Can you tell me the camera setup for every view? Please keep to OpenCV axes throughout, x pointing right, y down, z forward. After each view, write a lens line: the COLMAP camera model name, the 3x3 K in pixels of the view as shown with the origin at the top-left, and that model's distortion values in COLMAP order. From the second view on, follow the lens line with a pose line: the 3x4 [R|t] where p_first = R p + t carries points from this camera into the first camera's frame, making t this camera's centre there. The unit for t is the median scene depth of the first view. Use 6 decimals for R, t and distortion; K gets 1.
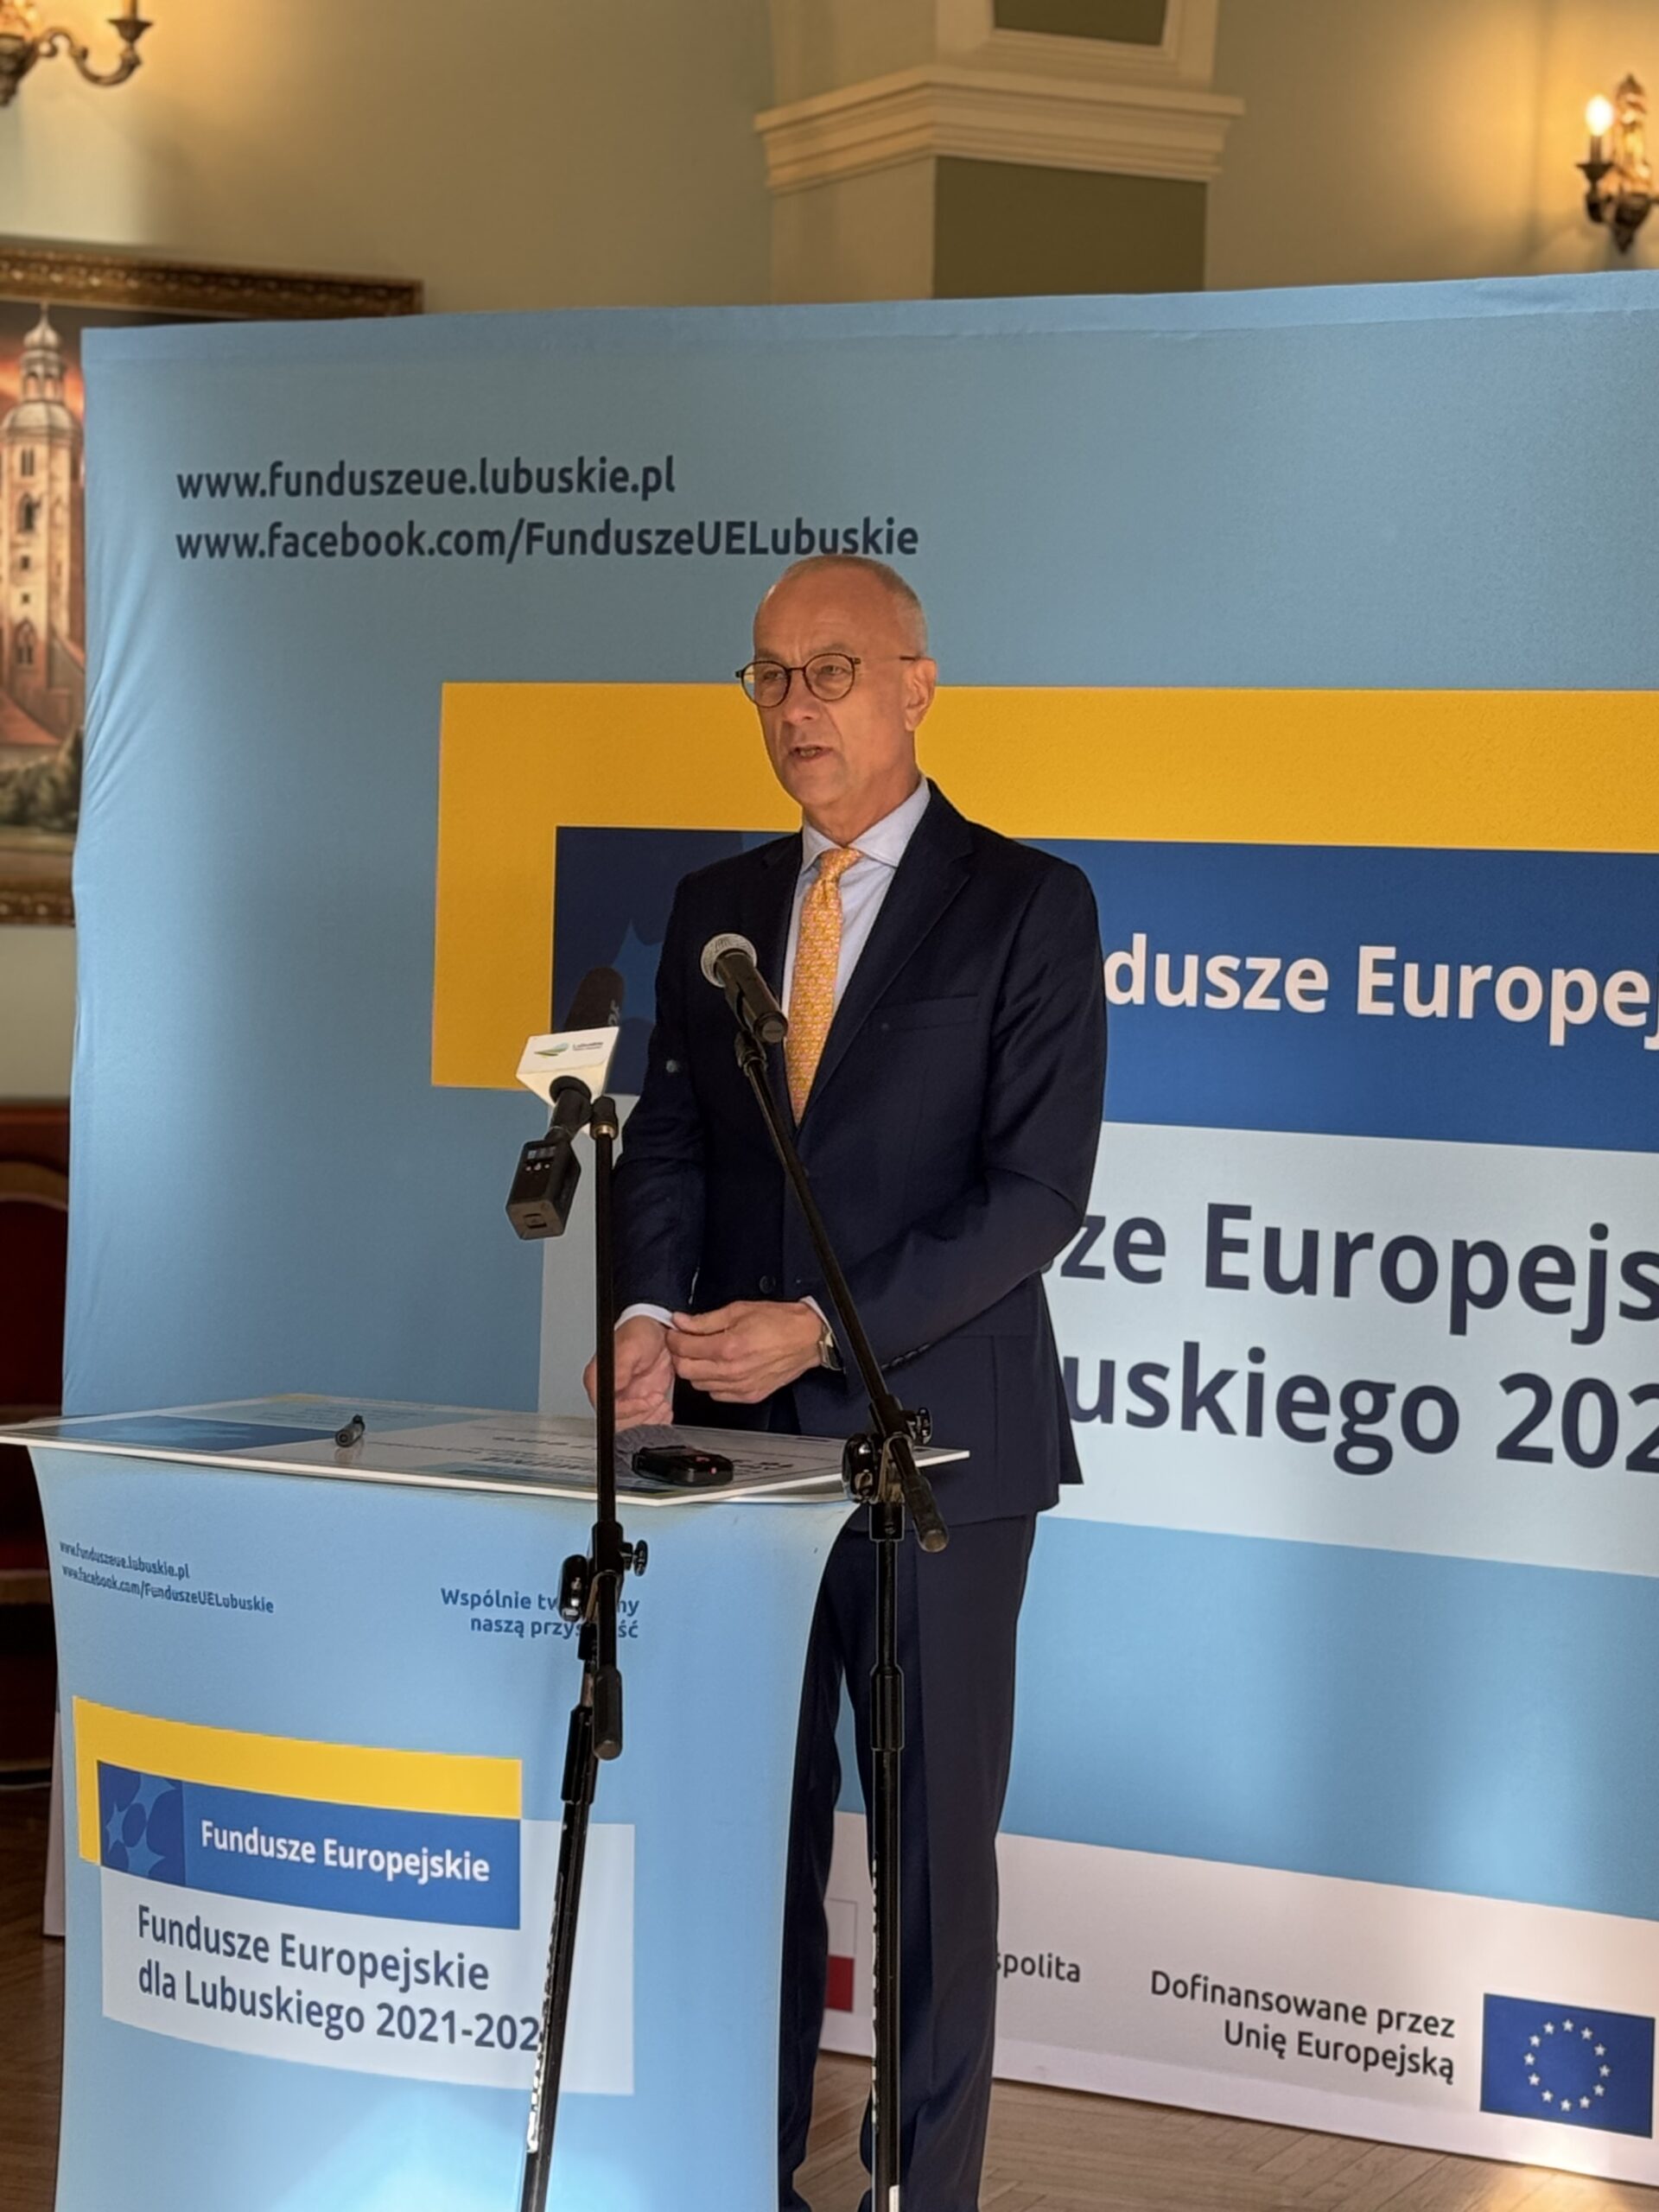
lens RADIAL K [[5339.7, 0, 831.1], [0, 5339.7, 1109.1], [0, 0, 1]] dist [0.008915, 0.000000]
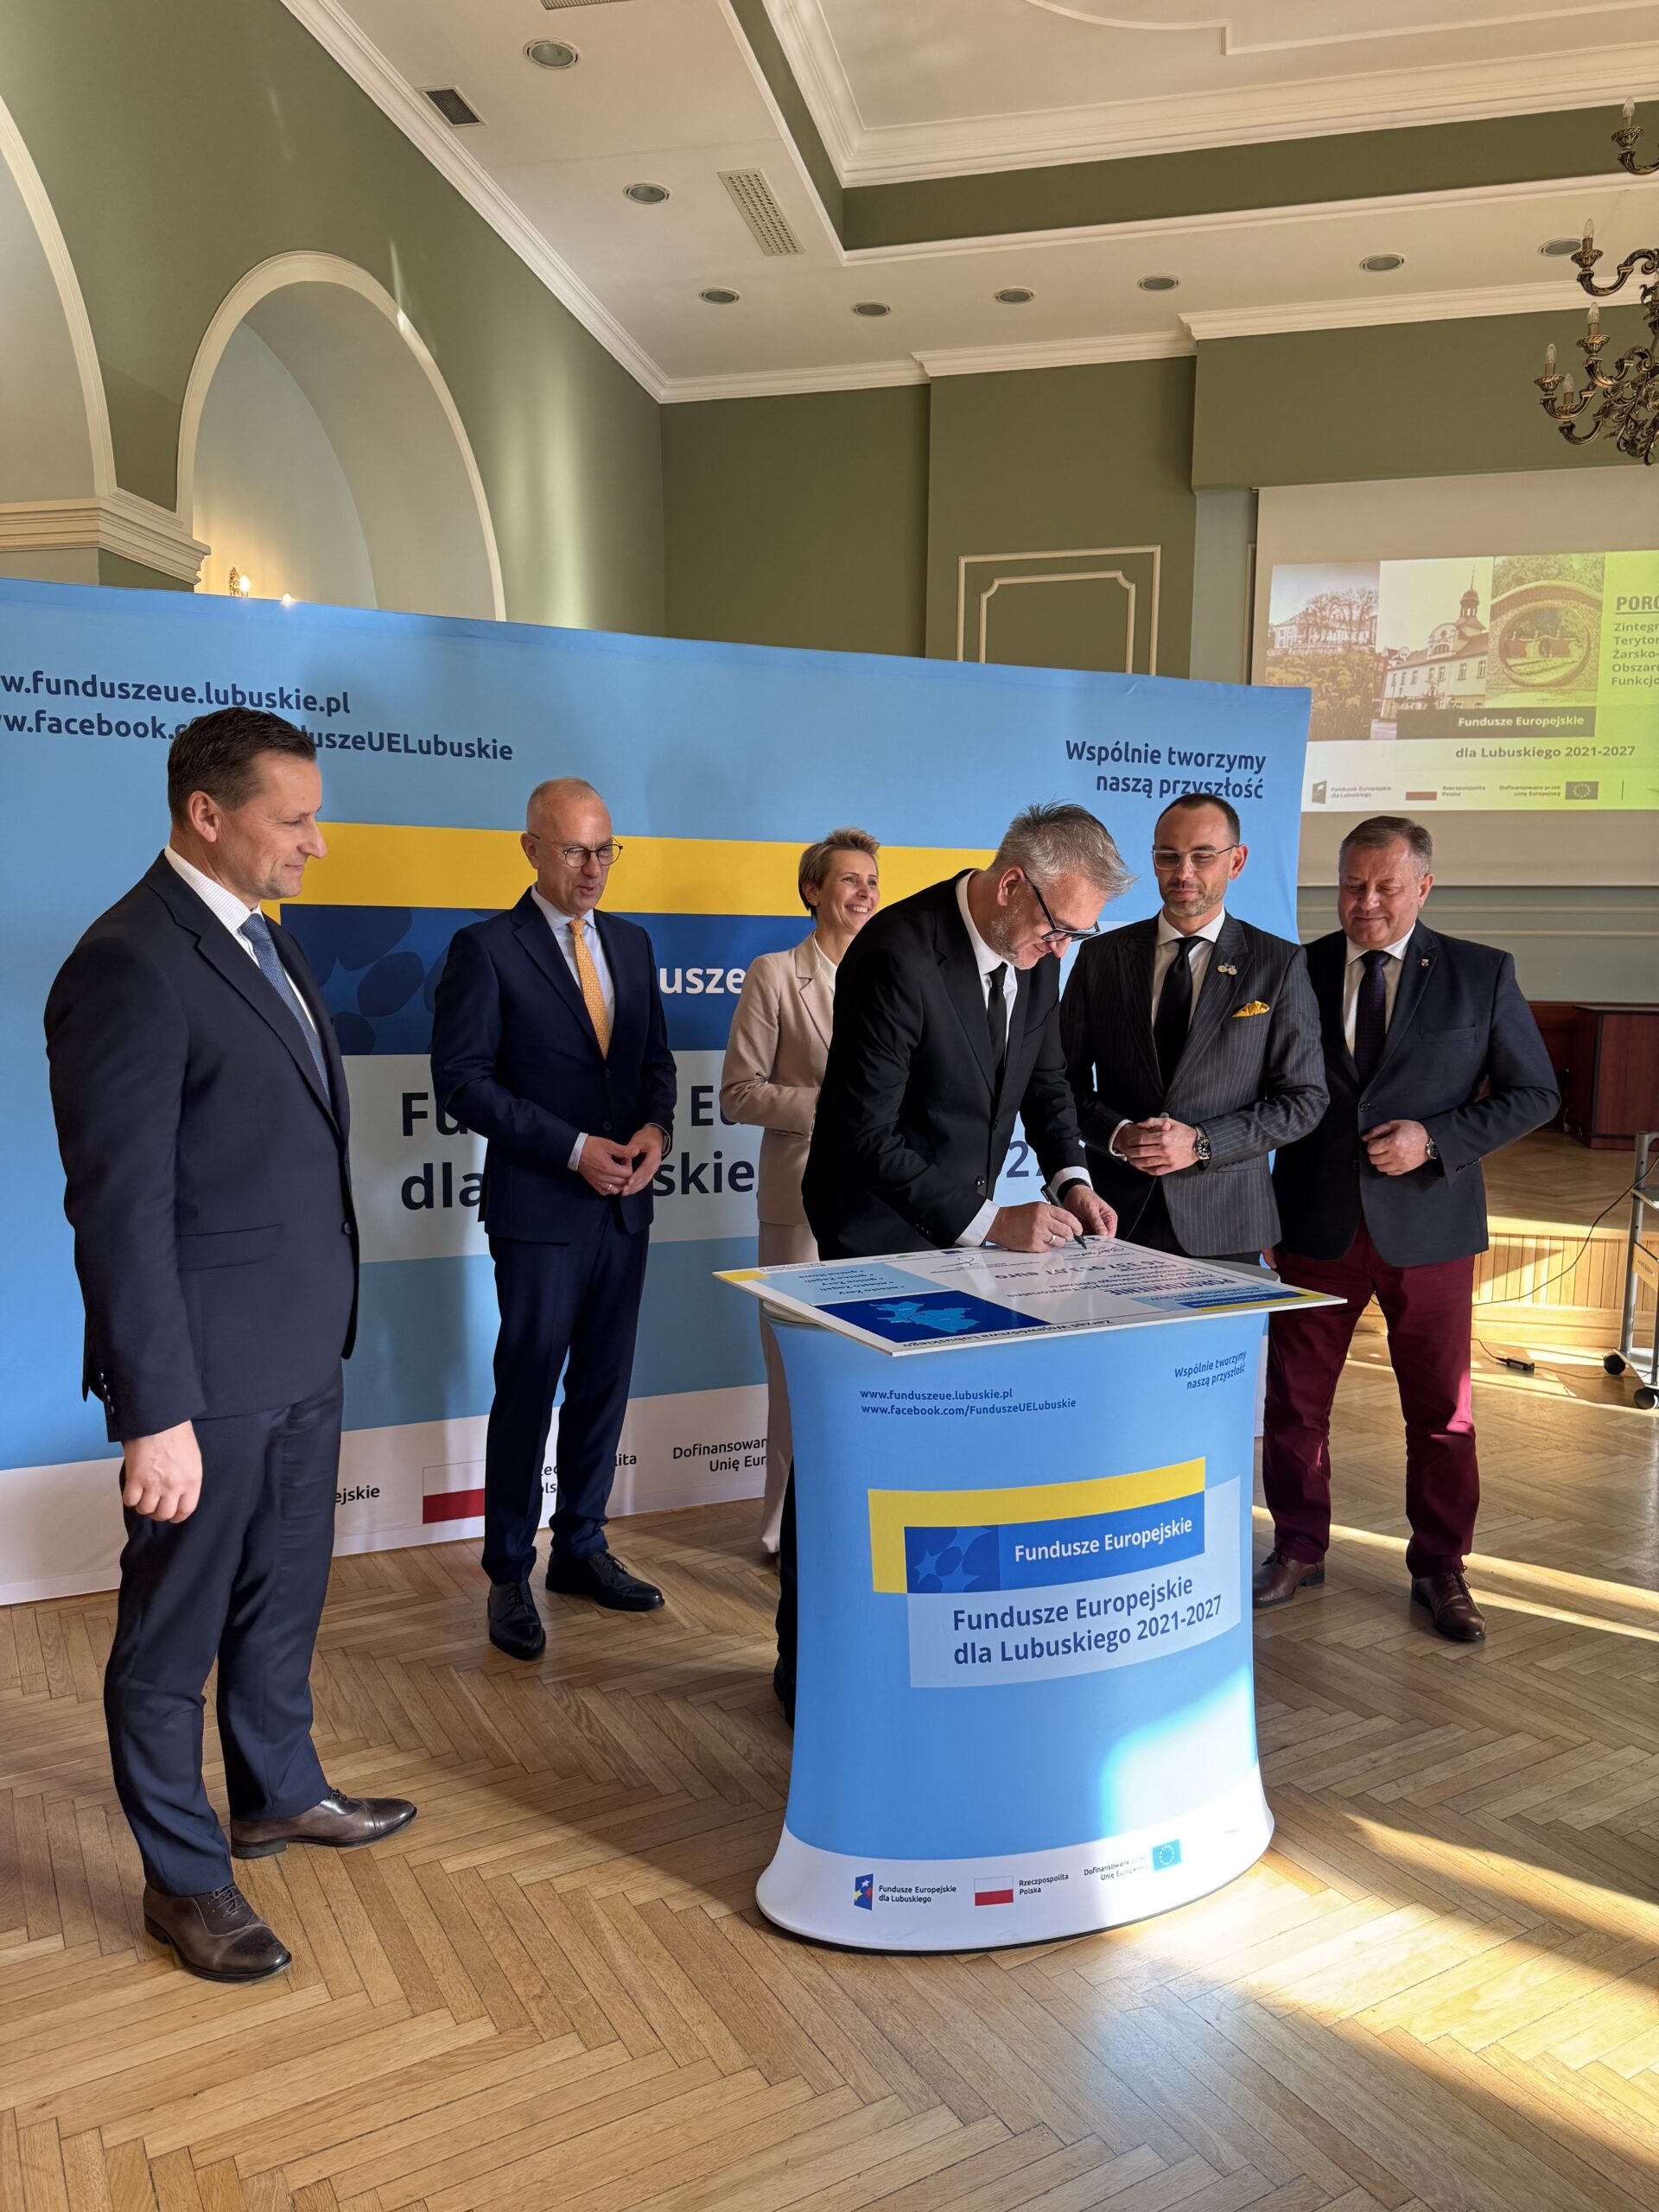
lens RADIAL K [[1560.6, 0, 829.6], [0, 1560.6, 1113.3], [0, 0, 1]] dist [0.024967, -0.040992]
pose [[0.598060, -0.108823, 0.794029, -0.385008], [0.041113, 0.993600, 0.105208, -0.033882], [-0.800396, -0.030275, 0.598707, 0.592929]]
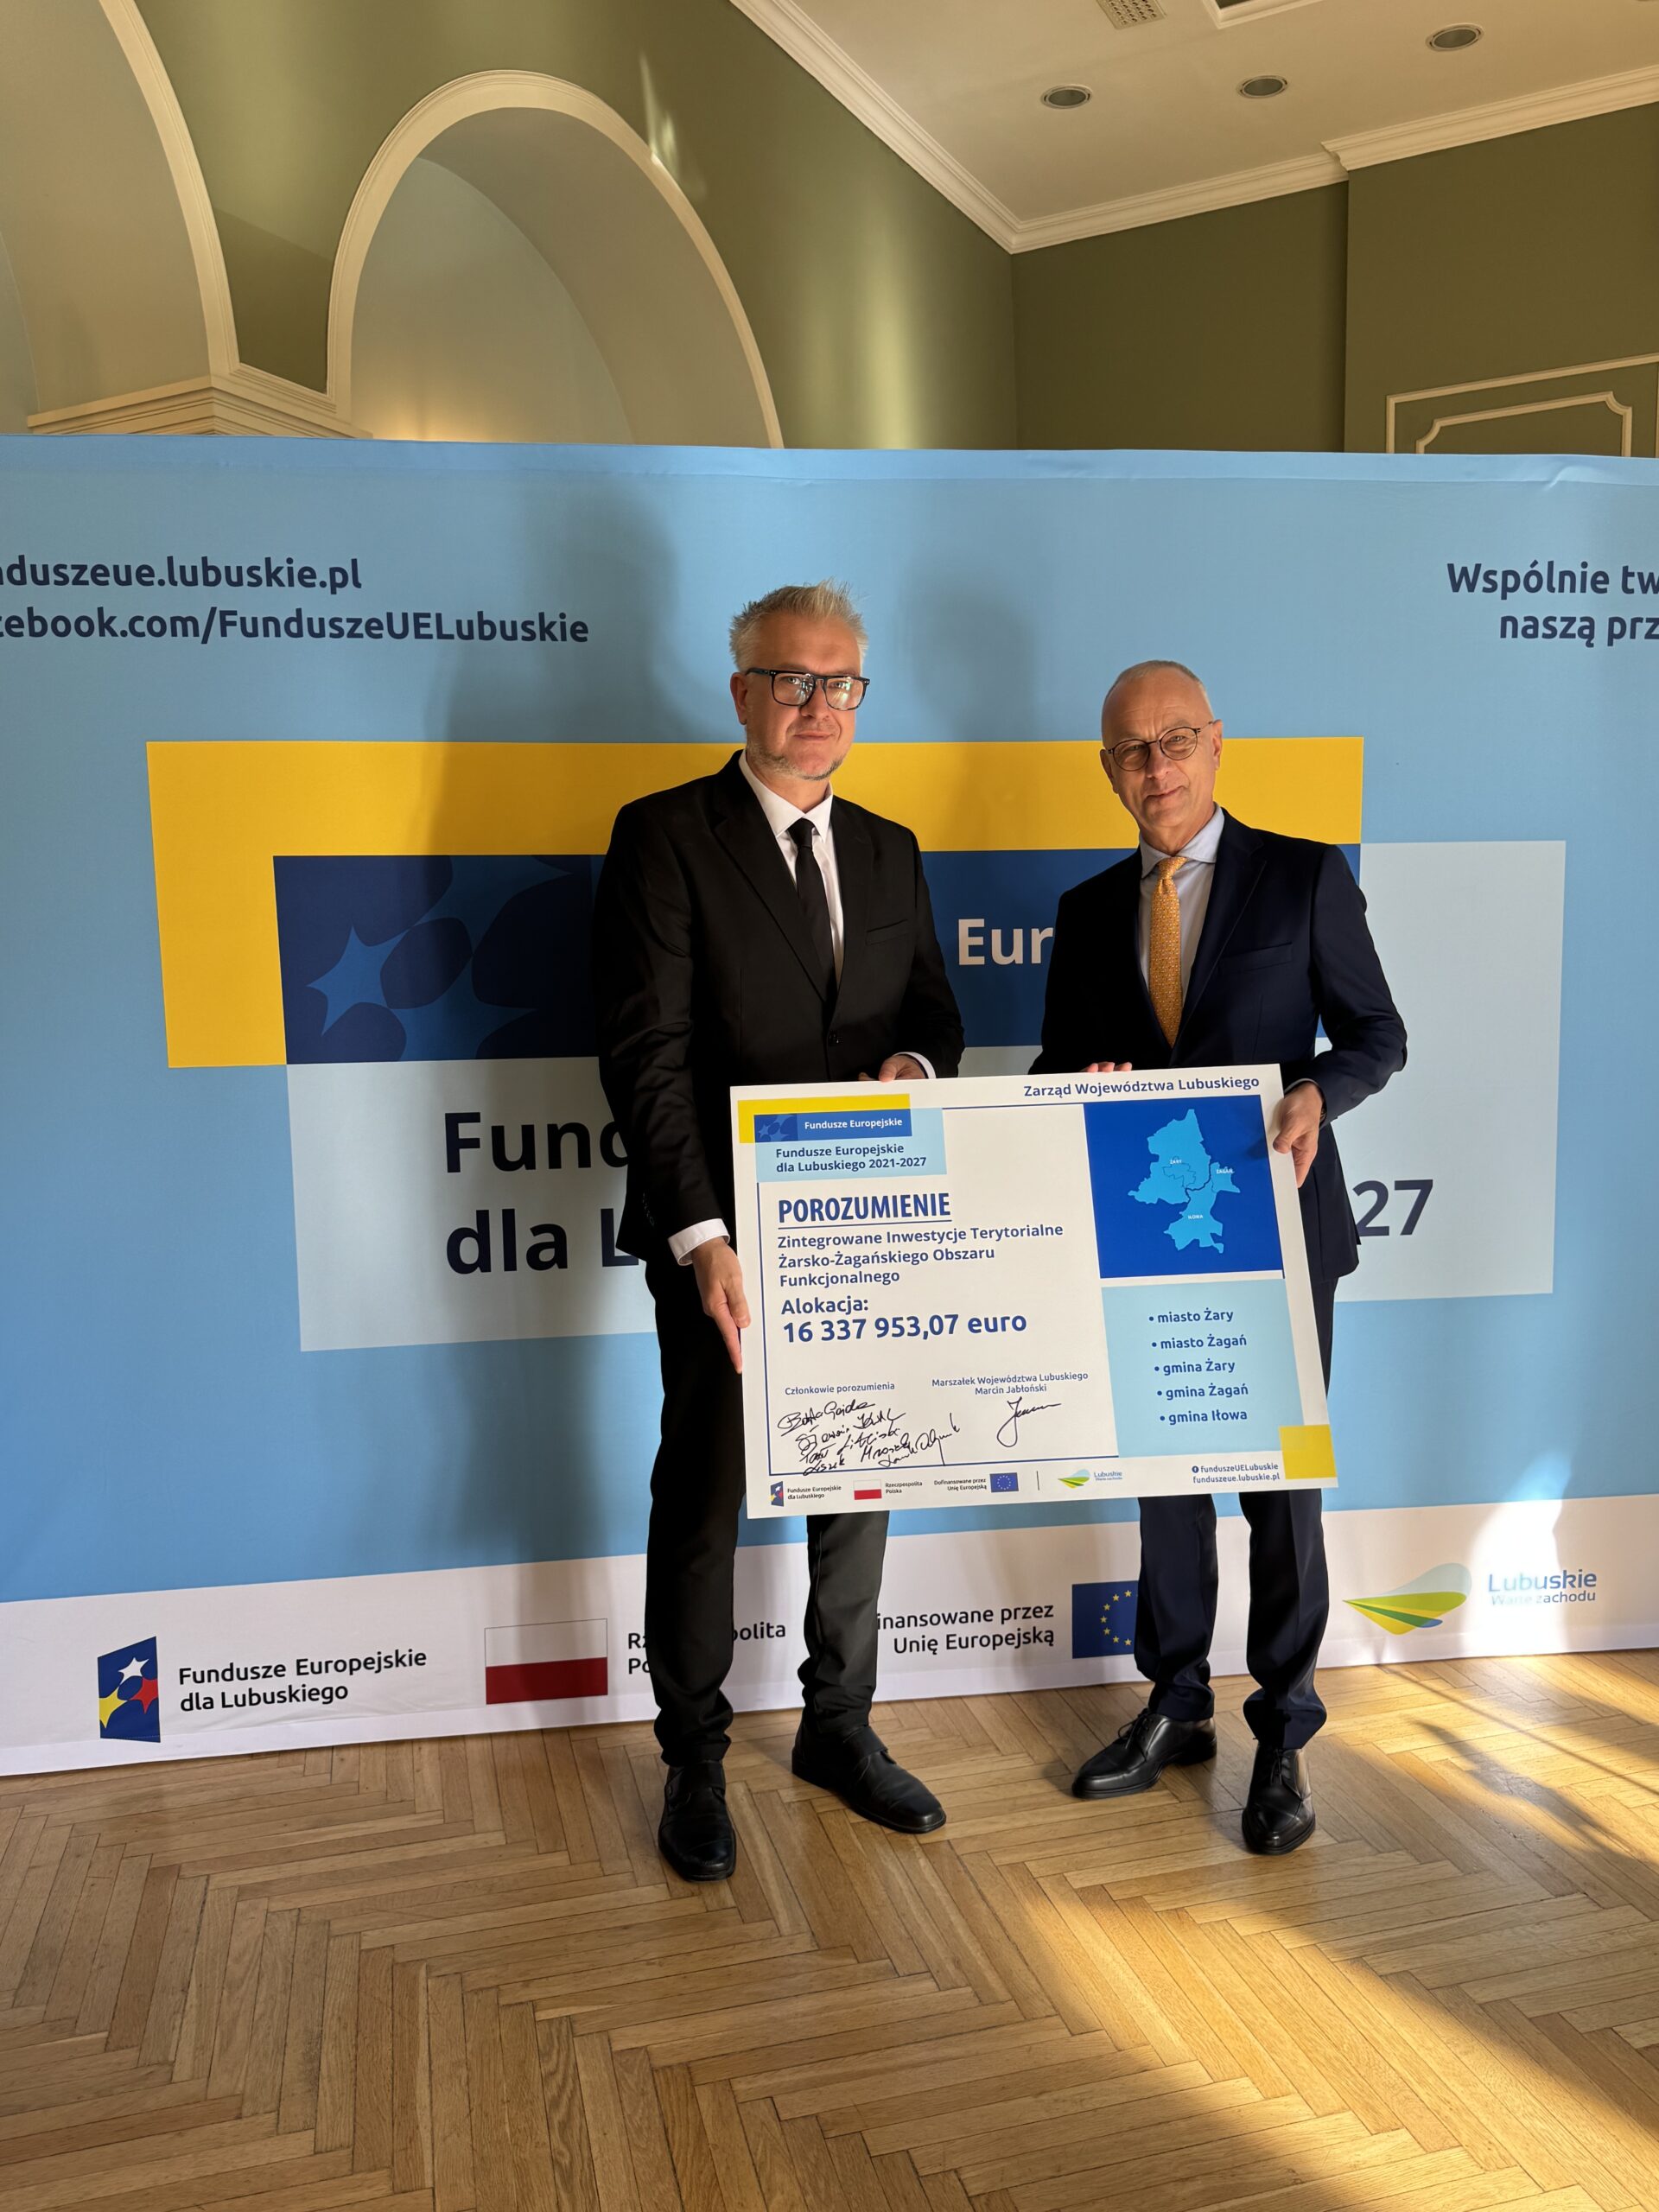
lens RADIAL K [[1687.6, 0, 839.8], [0, 1687.6, 1112.8], [0, 0, 1]] dist [0.012220, -0.022967]
pose [[0.785405, -0.113903, 0.608412, -0.212706], [0.066193, 0.992742, 0.100406, -0.025565], [-0.615433, -0.038587, 0.787244, 0.645612]]
